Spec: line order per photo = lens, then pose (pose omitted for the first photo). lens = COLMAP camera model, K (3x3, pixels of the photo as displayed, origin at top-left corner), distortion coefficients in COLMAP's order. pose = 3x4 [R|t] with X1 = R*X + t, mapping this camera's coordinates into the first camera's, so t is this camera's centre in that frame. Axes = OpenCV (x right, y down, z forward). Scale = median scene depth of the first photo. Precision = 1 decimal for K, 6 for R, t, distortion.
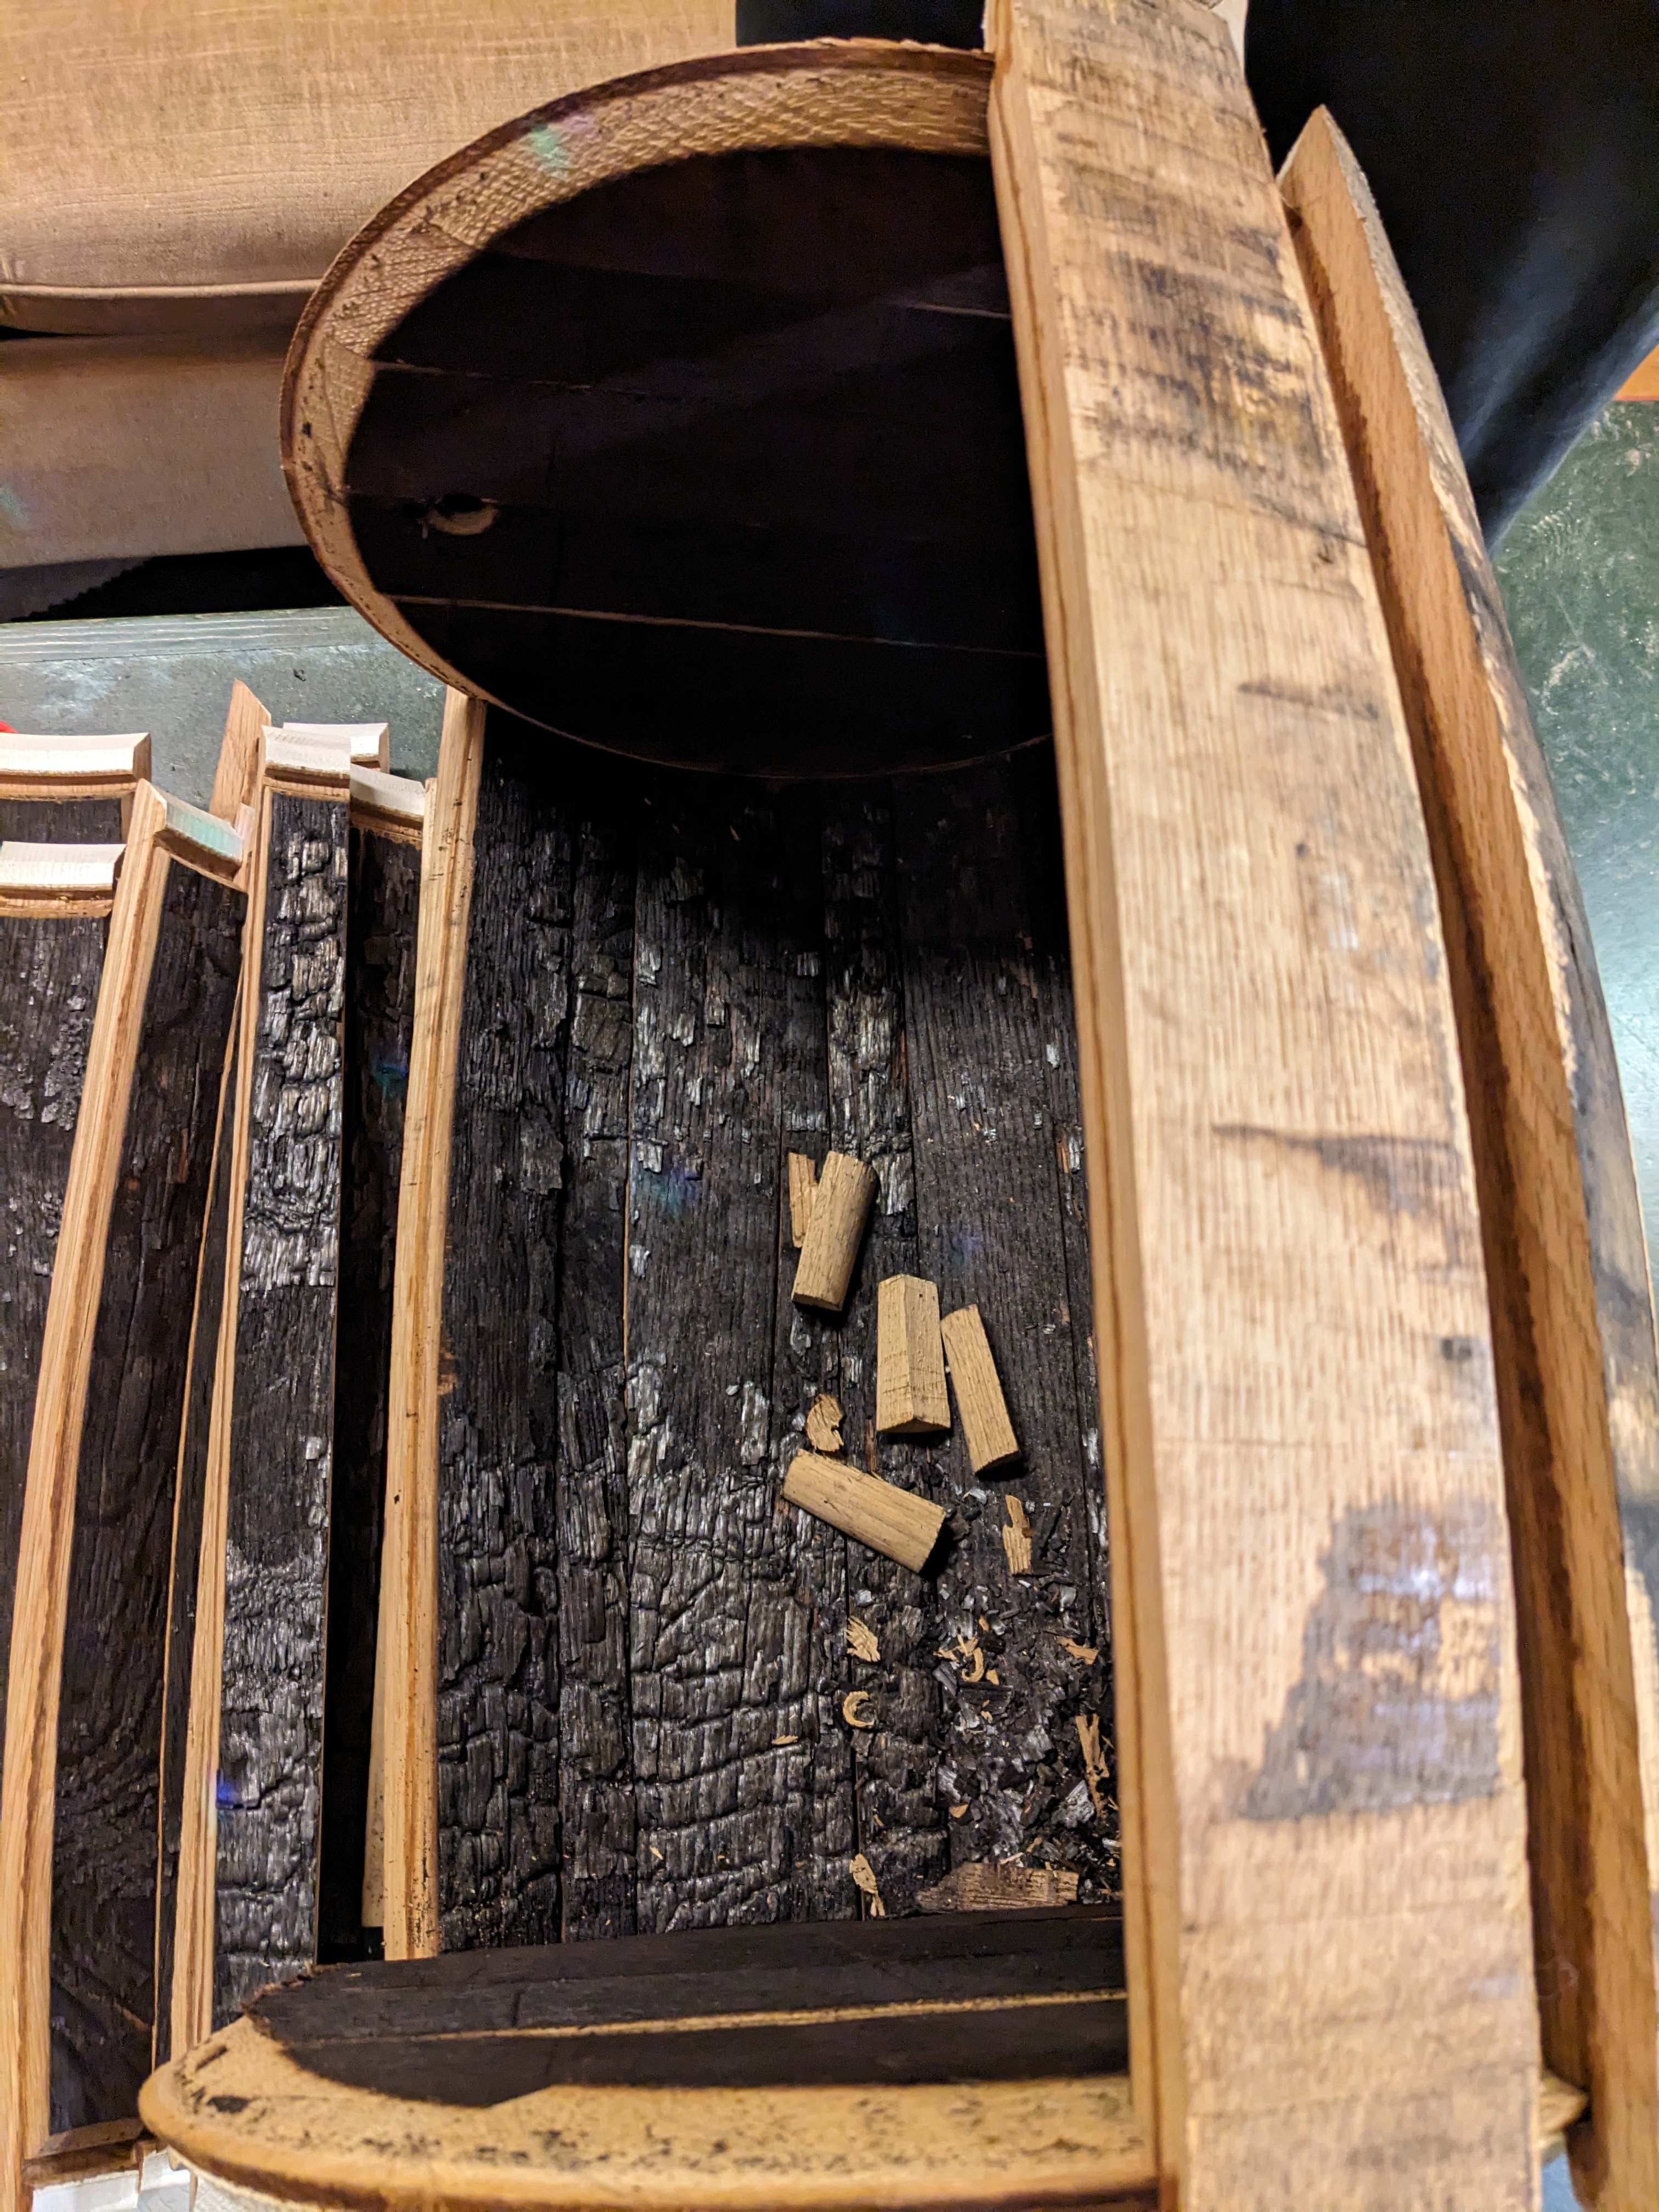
lens RADIAL K [[1739.2, 0, 829.5], [0, 1739.2, 1107.4], [0, 0, 1]] dist [-0.000219, -0.000721]
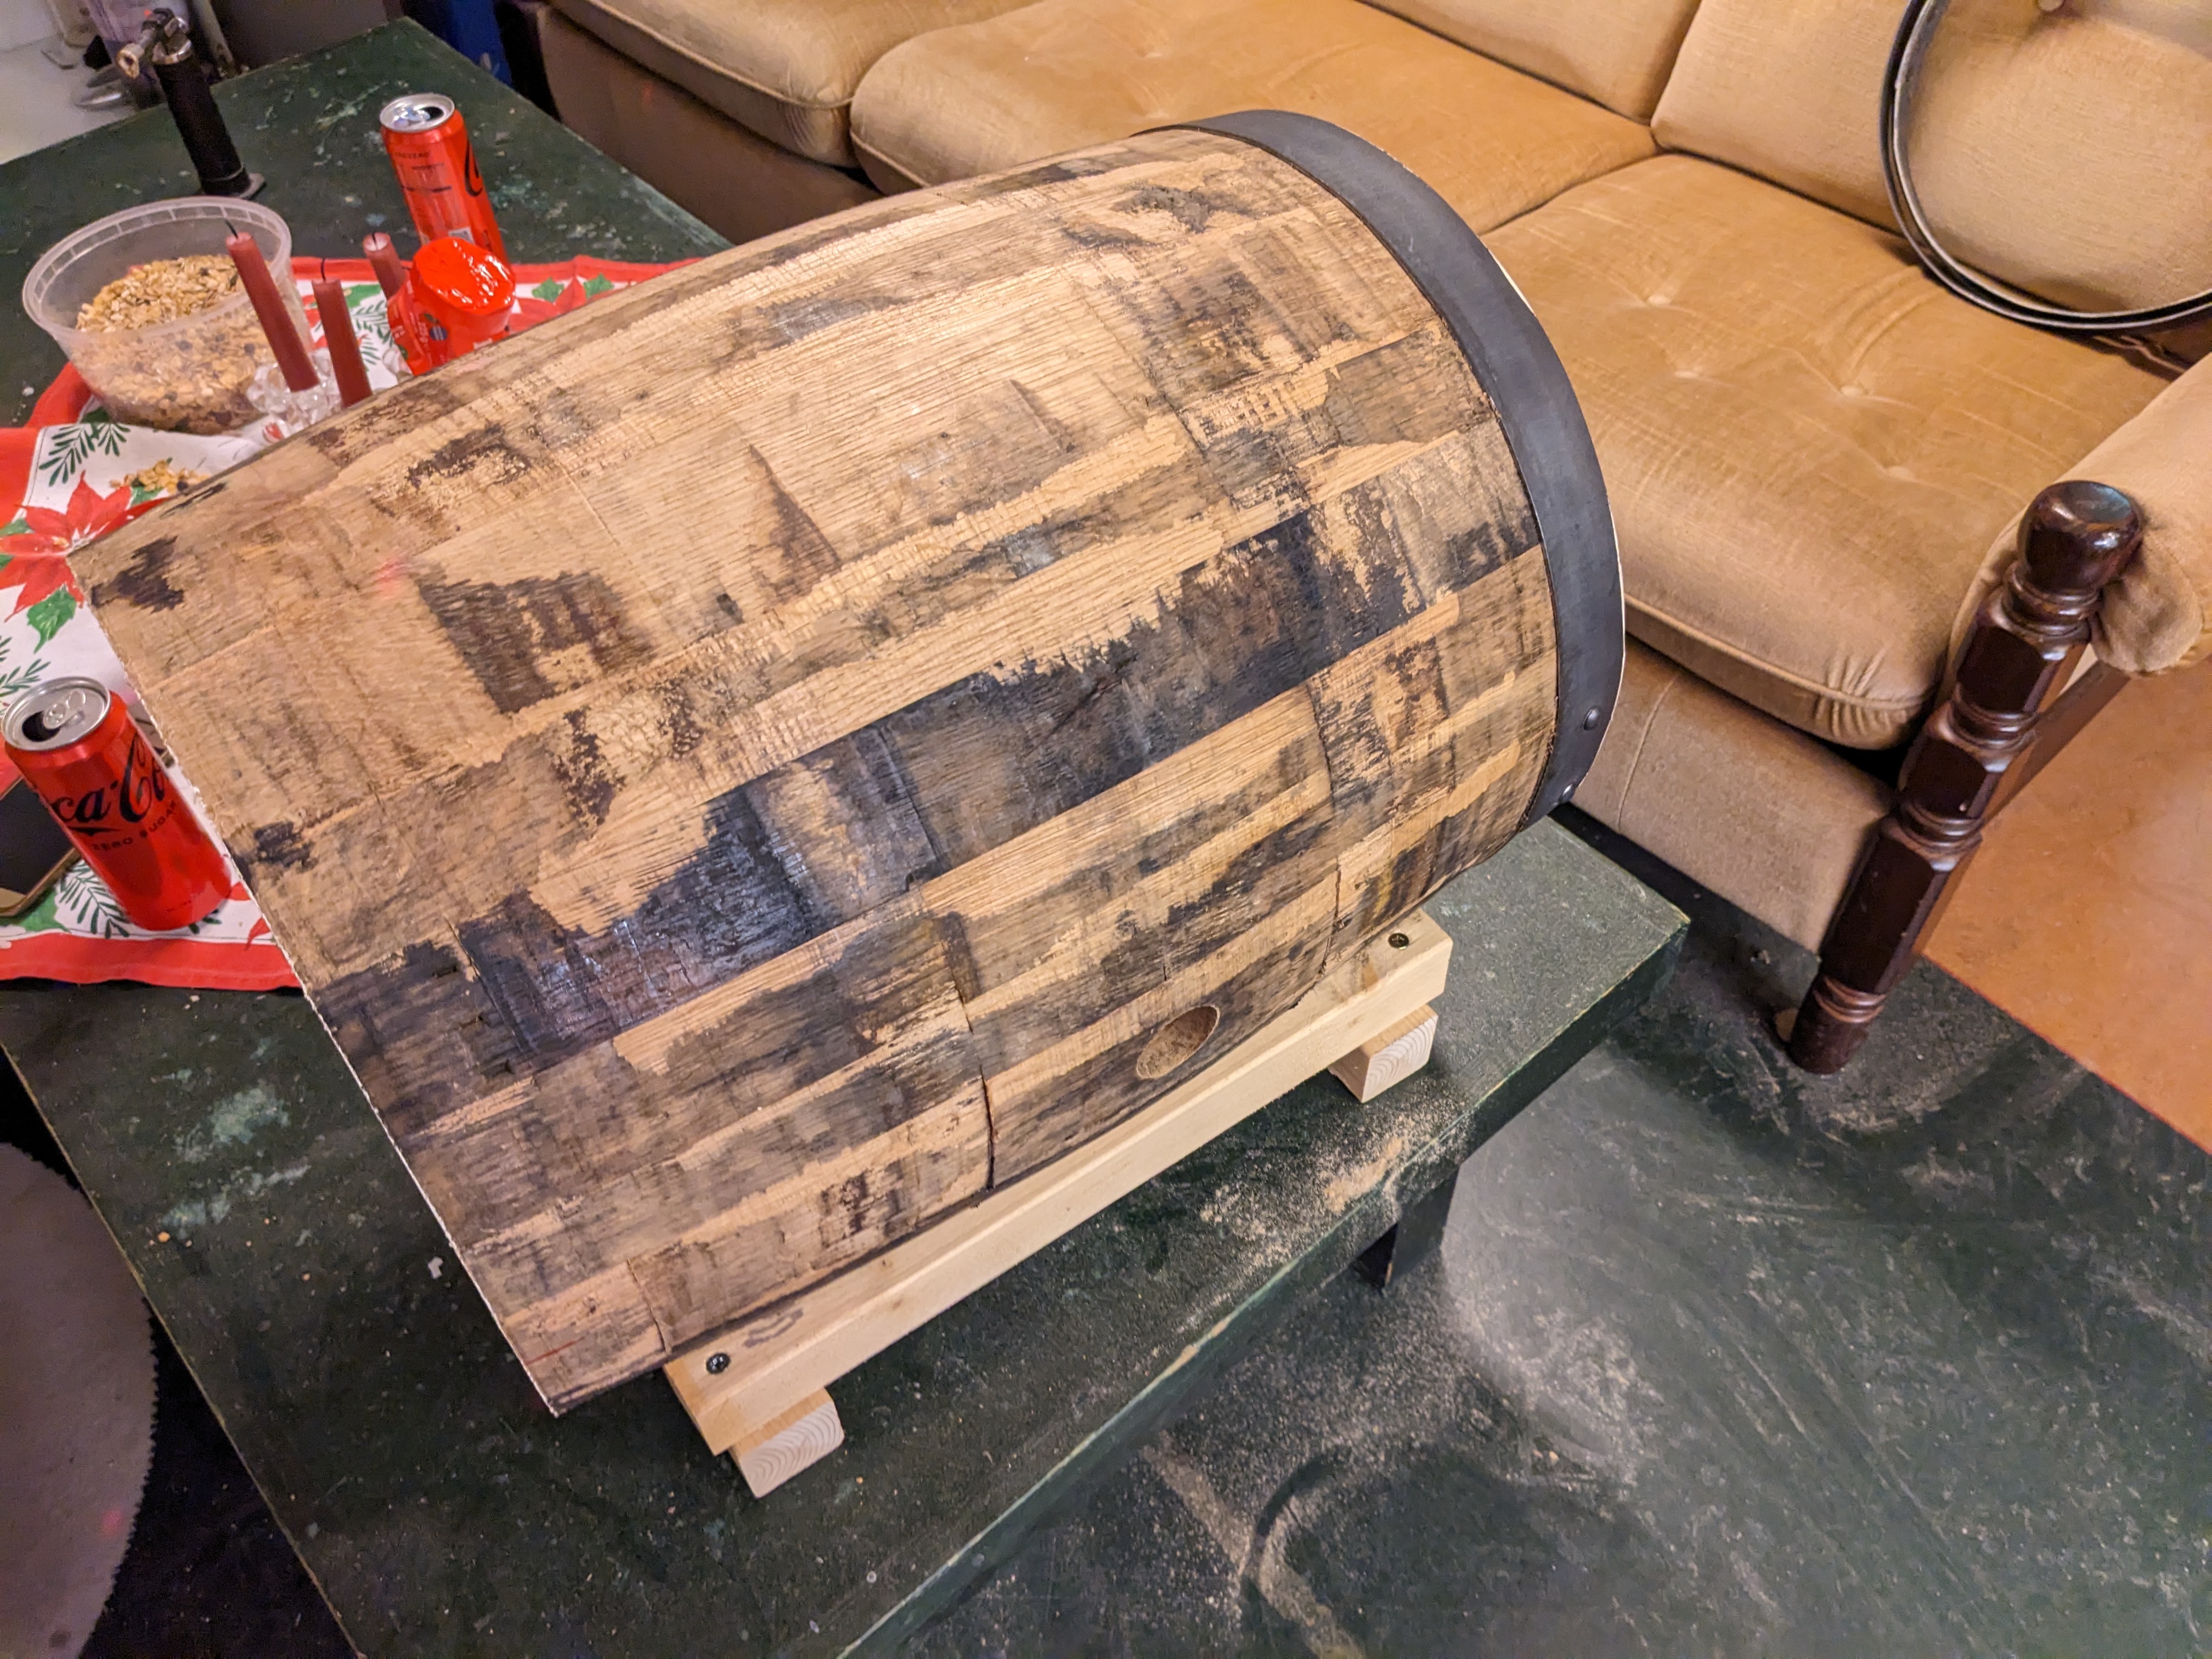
lens RADIAL K [[1739.2, 0, 1107.1], [0, 1739.2, 829.0], [0, 0, 1]] dist [-0.000219, -0.000721]
pose [[0.574654, 0.572030, -0.585281, 1.625893], [-0.759052, 0.639902, -0.119855, 0.191316], [0.305962, 0.513134, 0.801923, -0.147835]]
